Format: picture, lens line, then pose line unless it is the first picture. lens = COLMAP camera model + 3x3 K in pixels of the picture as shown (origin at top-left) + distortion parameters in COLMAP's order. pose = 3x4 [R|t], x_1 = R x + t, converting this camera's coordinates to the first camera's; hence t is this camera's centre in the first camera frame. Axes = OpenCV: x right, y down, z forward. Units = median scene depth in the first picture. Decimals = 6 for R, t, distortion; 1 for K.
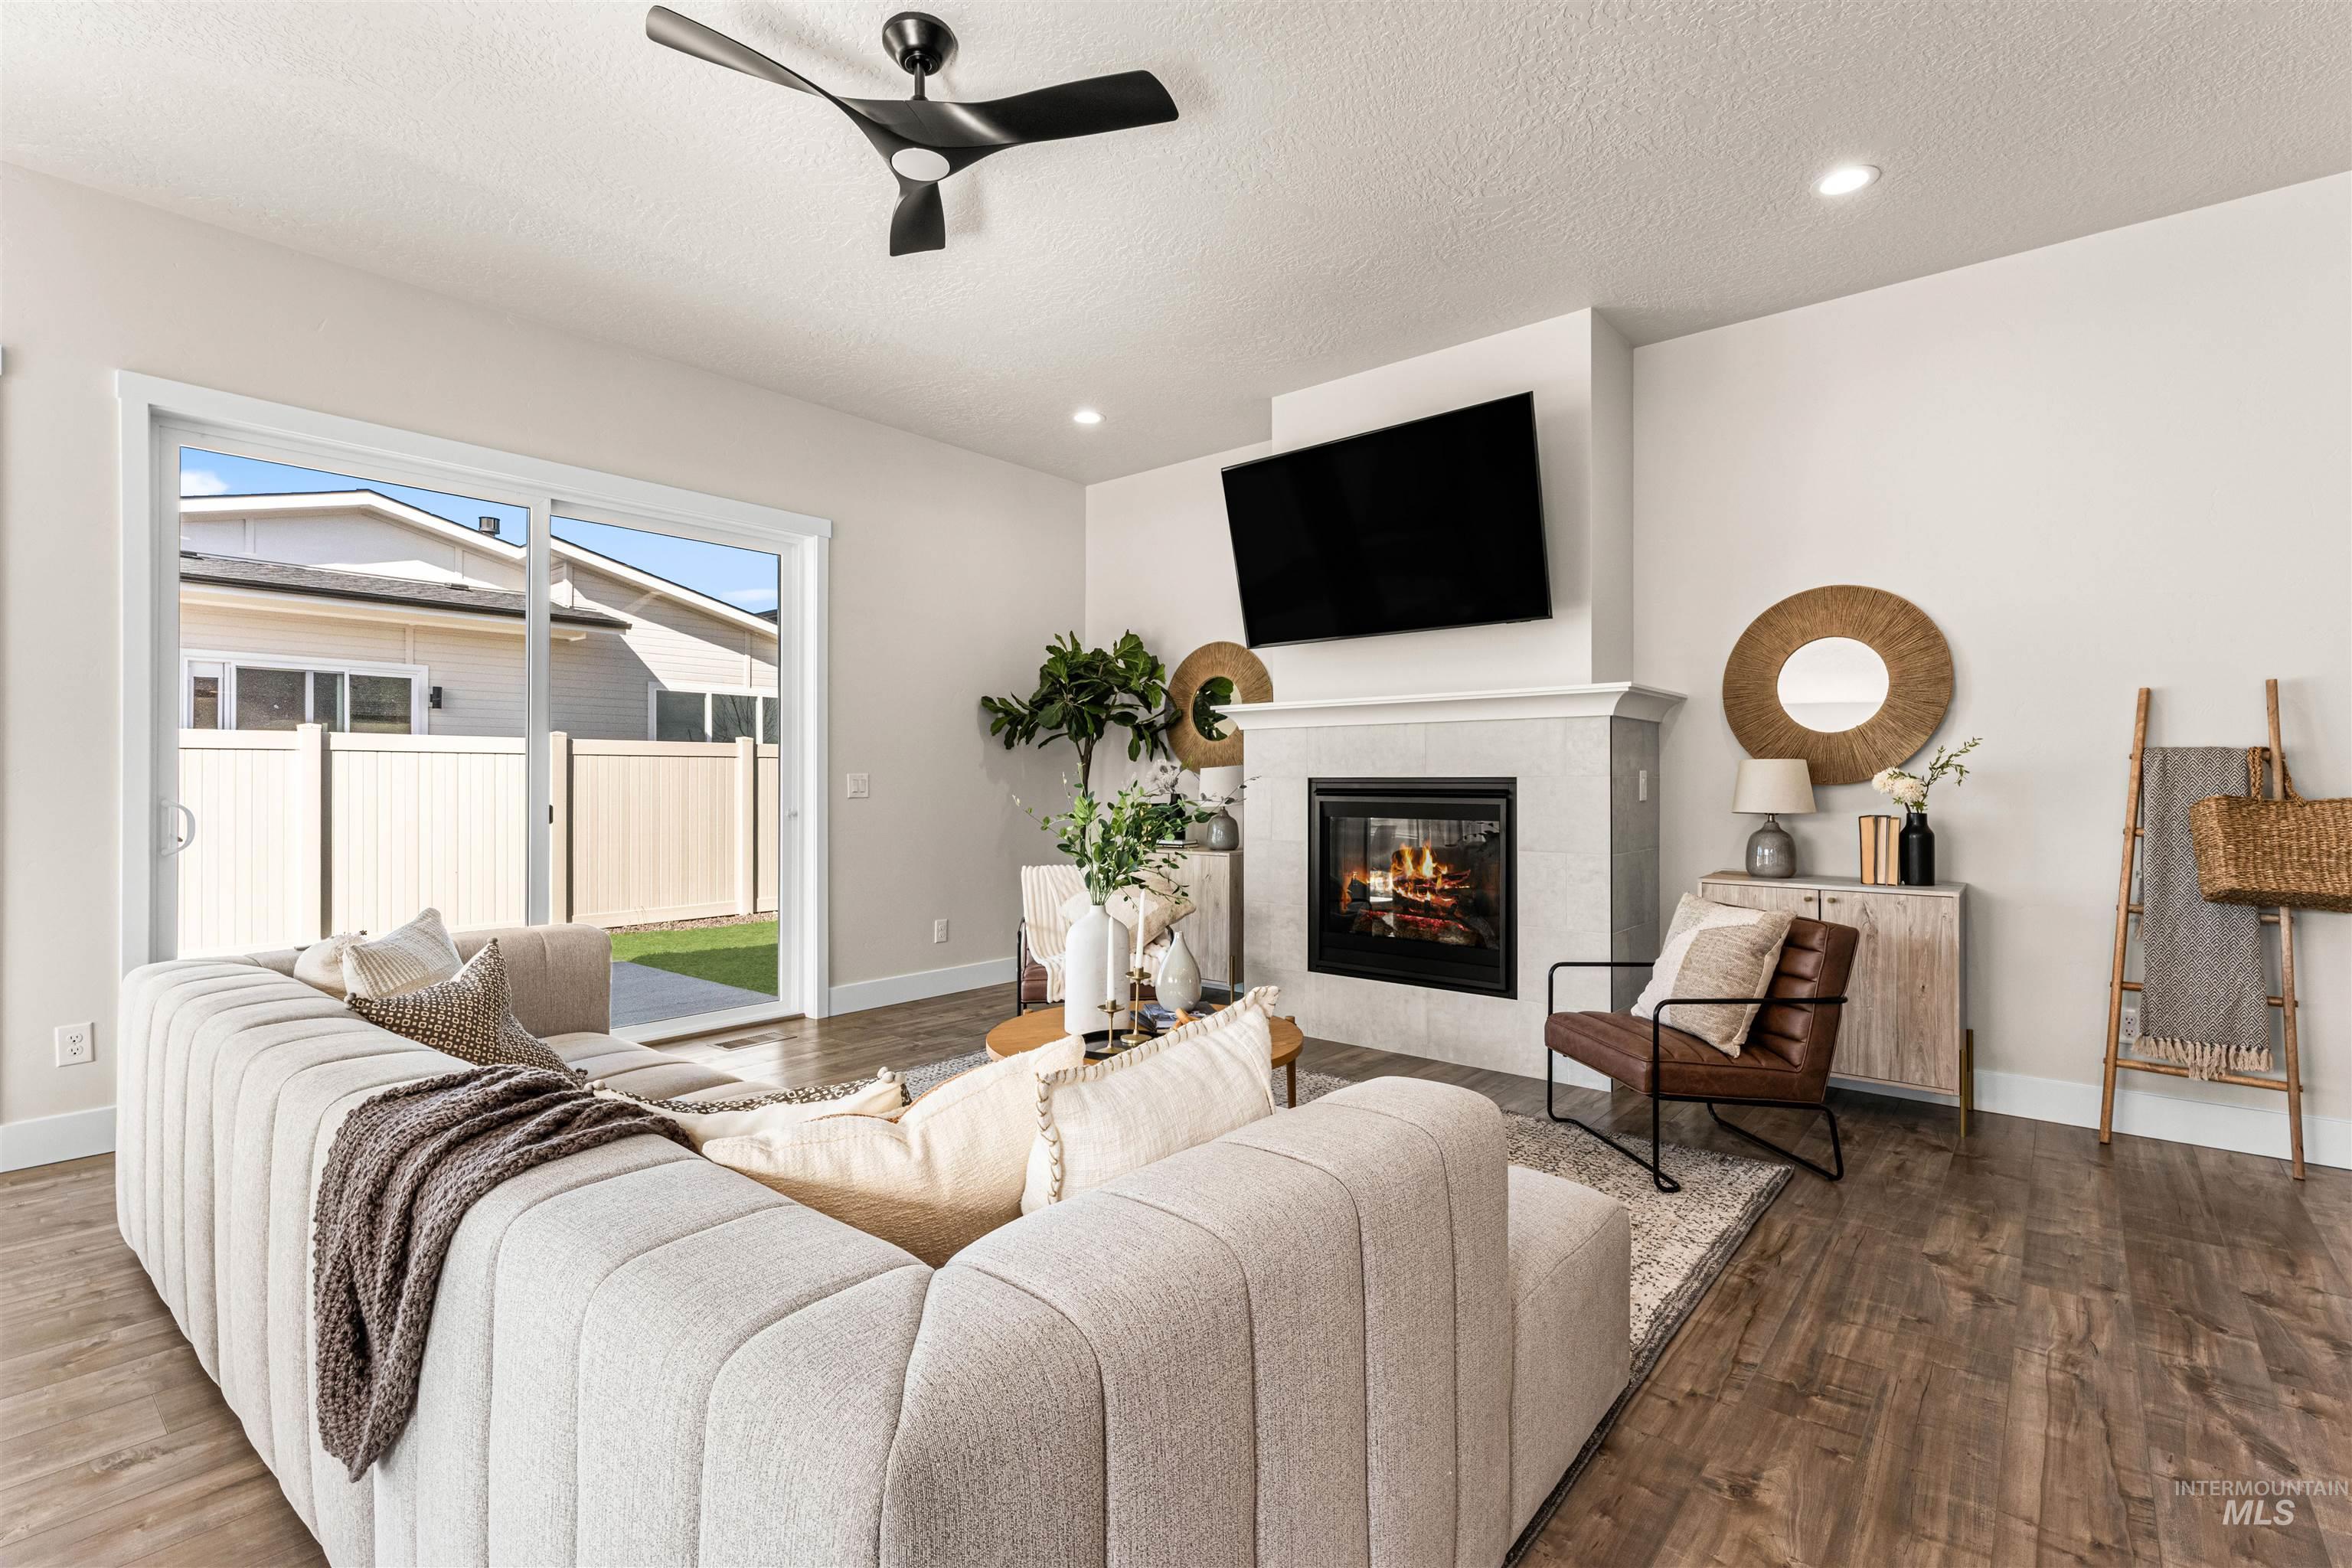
lens RADIAL K [[1066.2, 0, 1171.9], [0, 1066.2, 775.7], [0, 0, 1]] dist [0.000671, -0.000161]
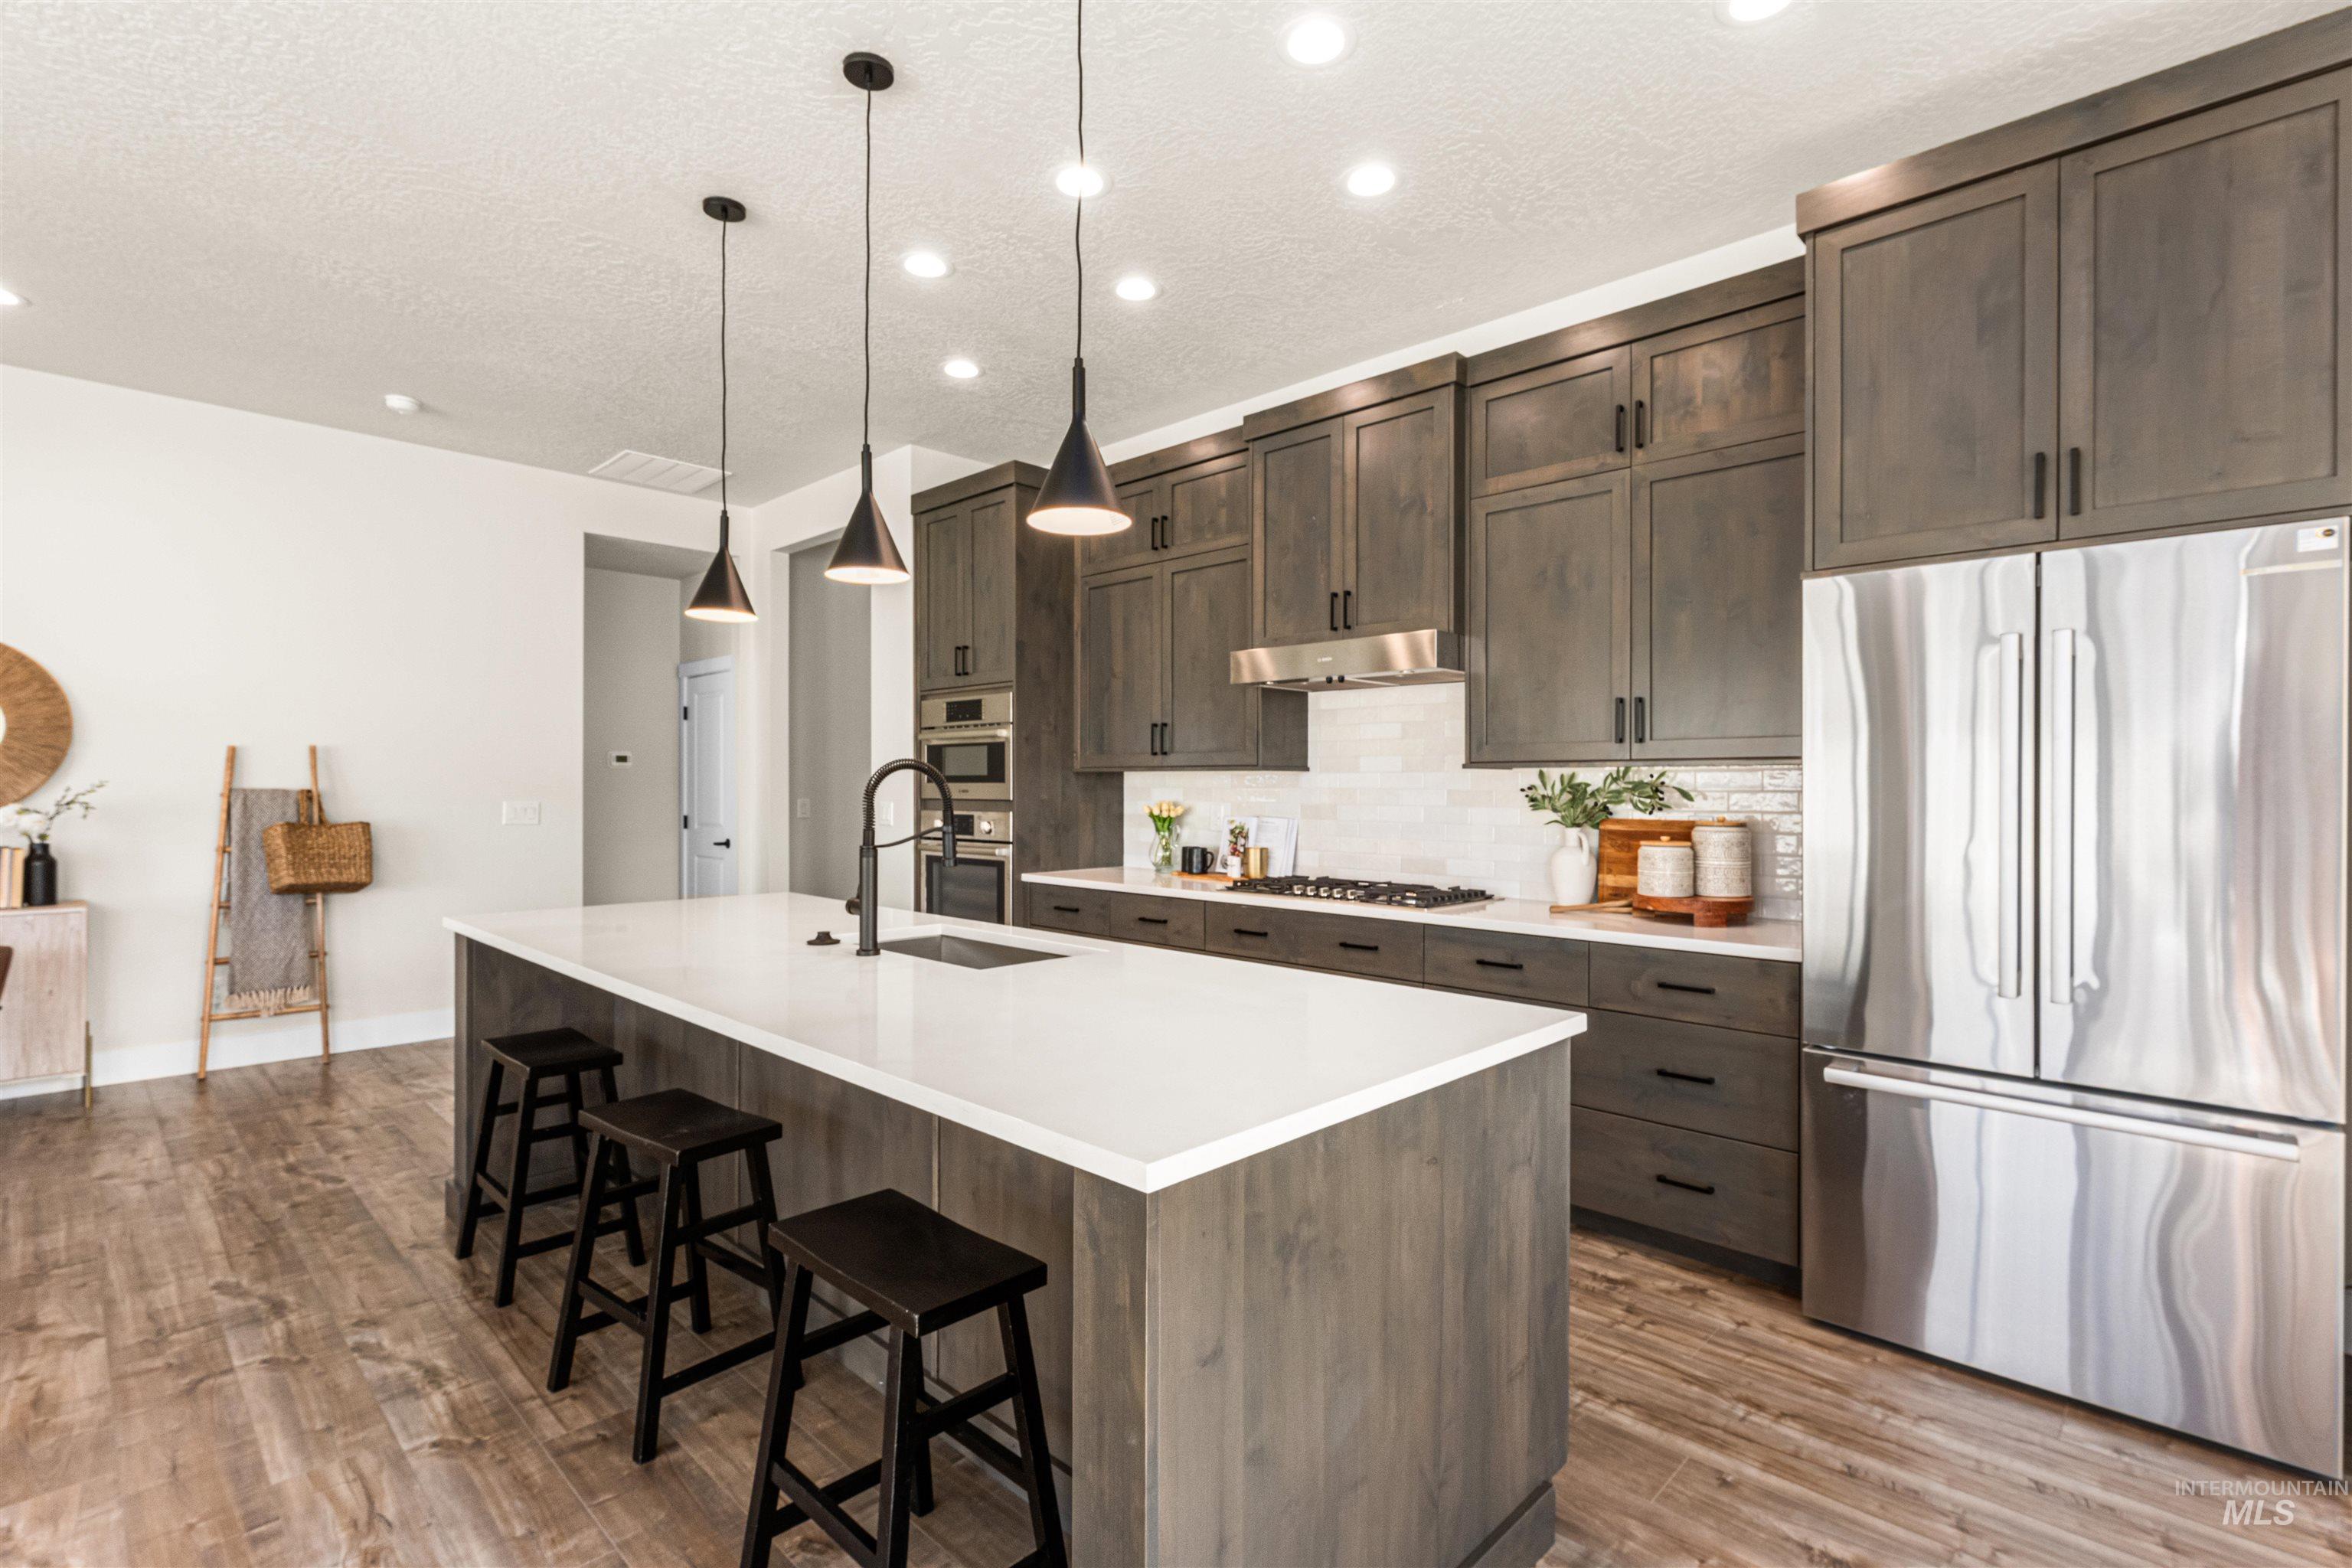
lens RADIAL K [[1089.5, 0, 1185.1], [0, 1089.5, 787.1], [0, 0, 1]] dist [0.001571, -0.000134]
pose [[0.066998, -0.001535, 0.997752, -0.375773], [-0.009828, 0.999949, 0.002199, -0.038348], [-0.997705, -0.009954, 0.066980, -0.298595]]
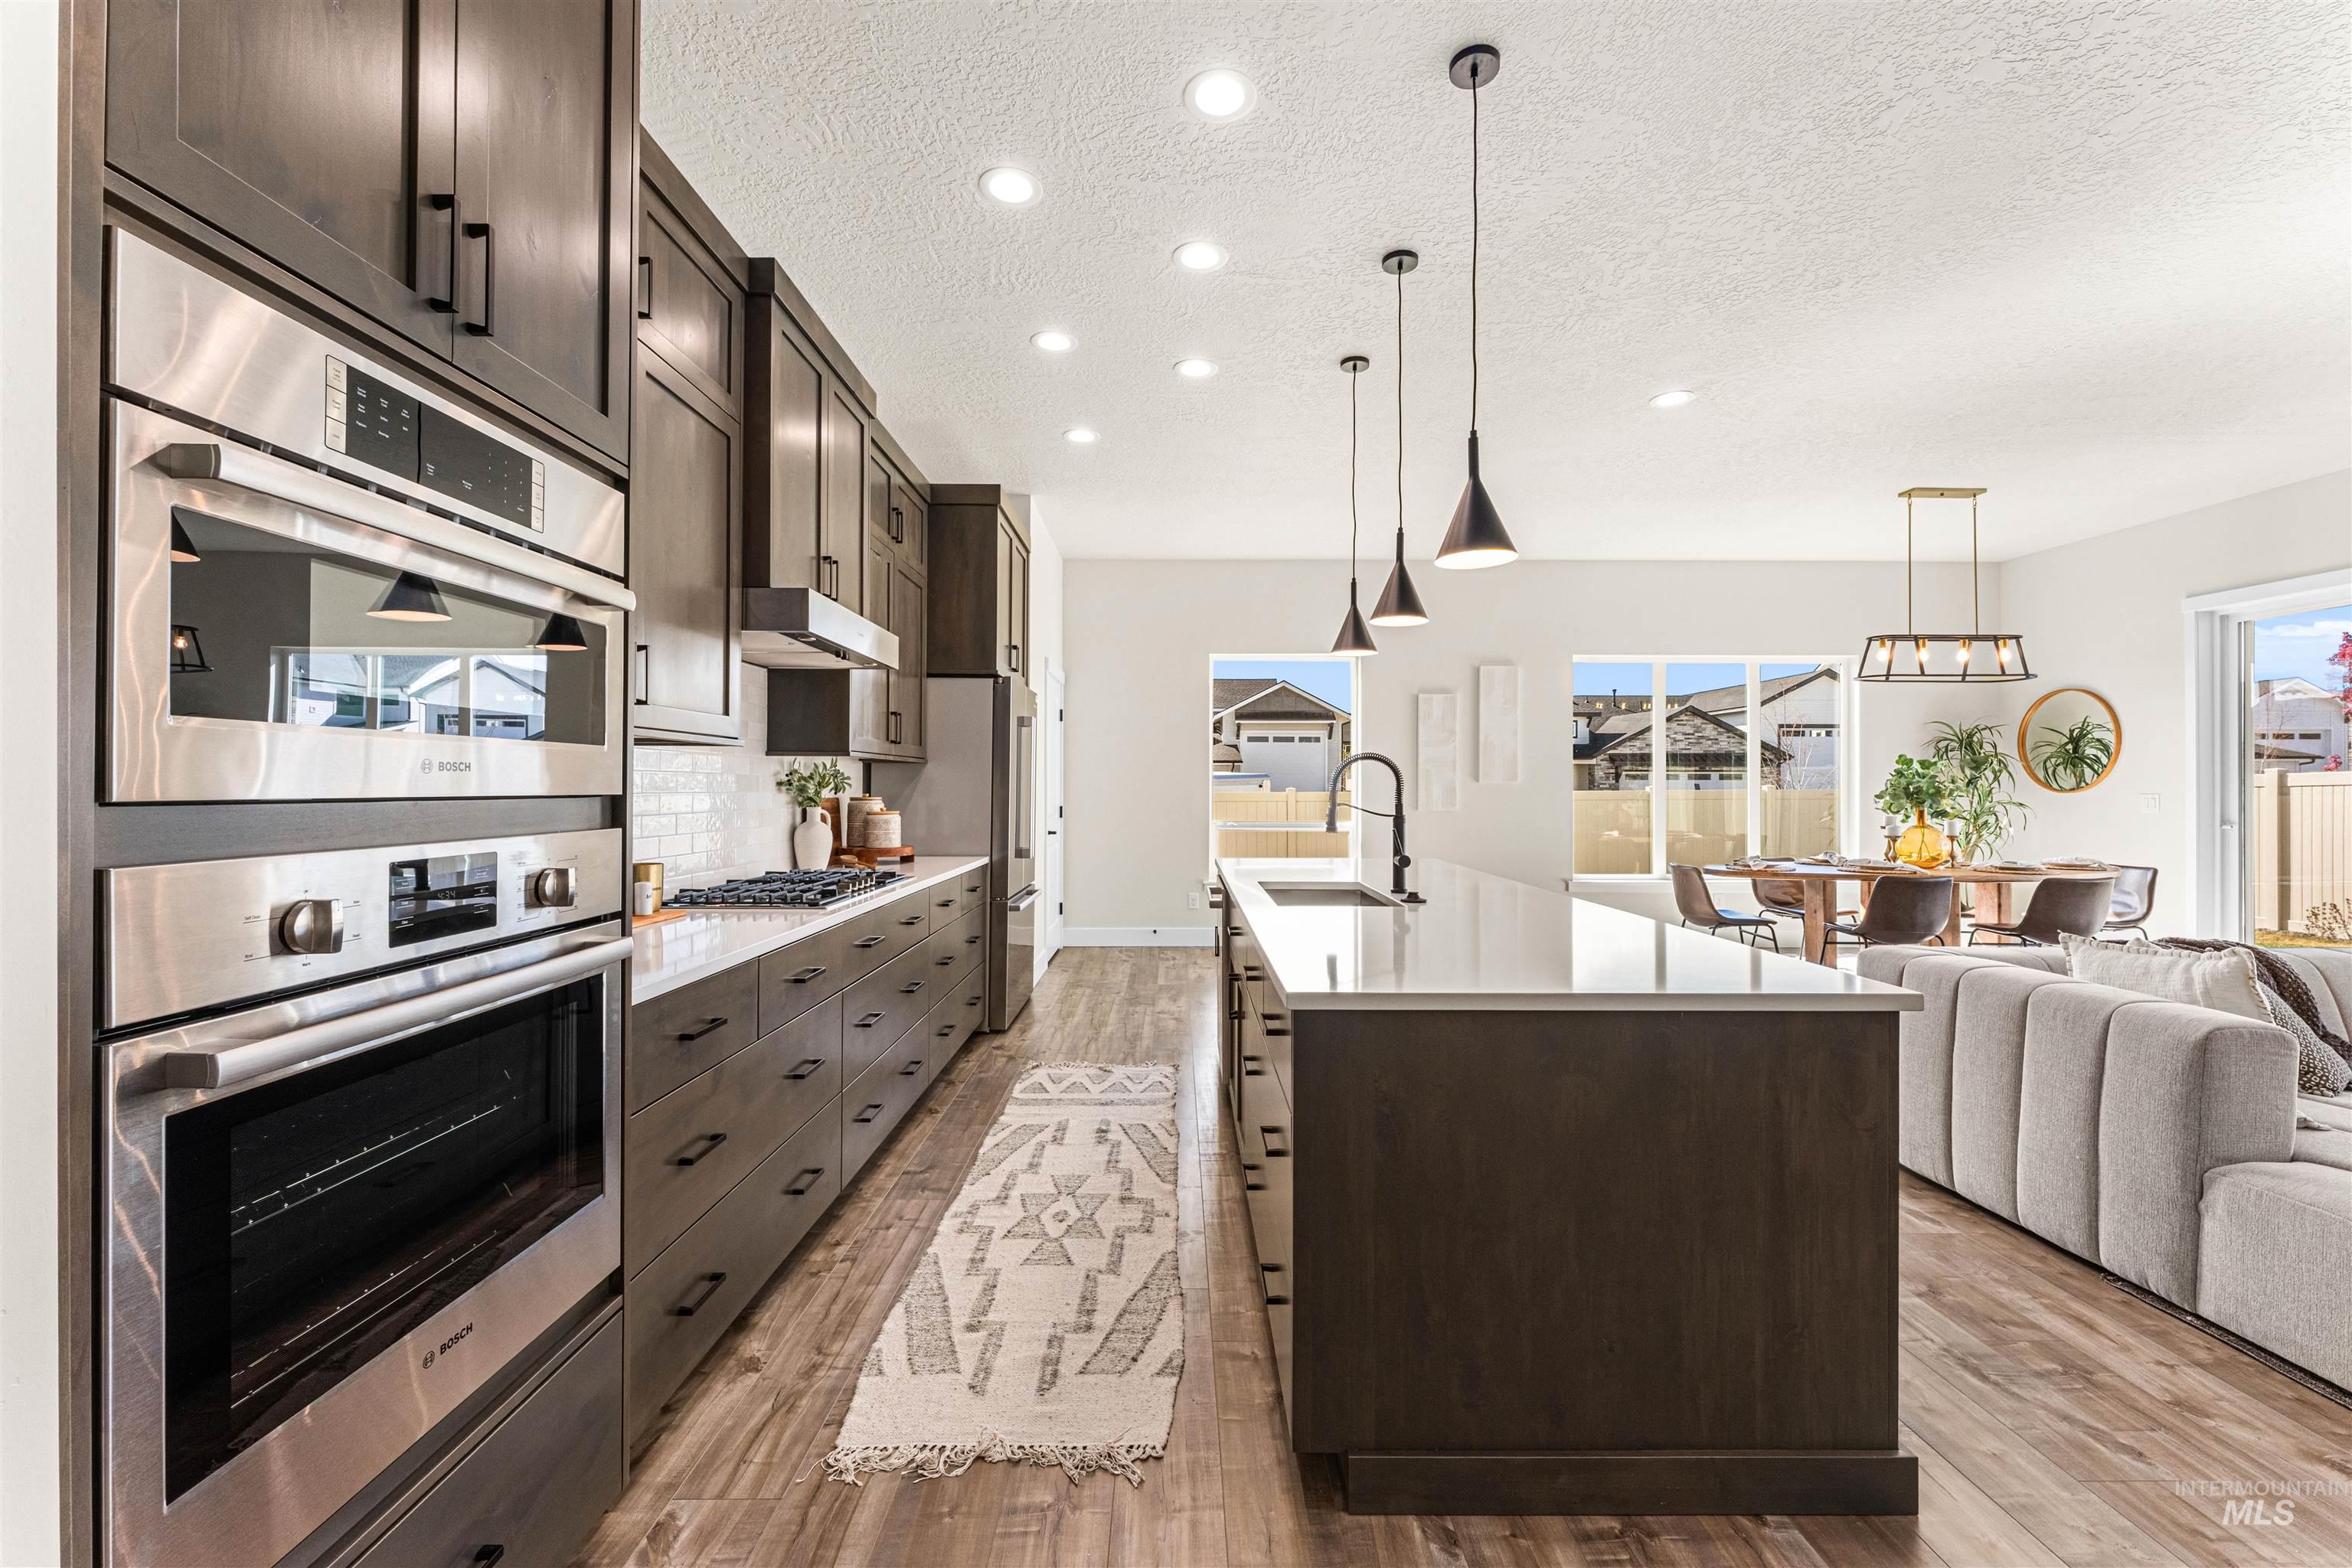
lens RADIAL K [[947.9, 0, 1176.0], [0, 947.9, 784.0], [0, 0, 1]] dist [0.002280, -0.000246]
pose [[-0.762681, -0.002533, -0.646770, 0.936188], [0.003541, 0.999961, -0.008092, -0.019894], [0.646765, -0.008461, -0.762642, 0.430357]]
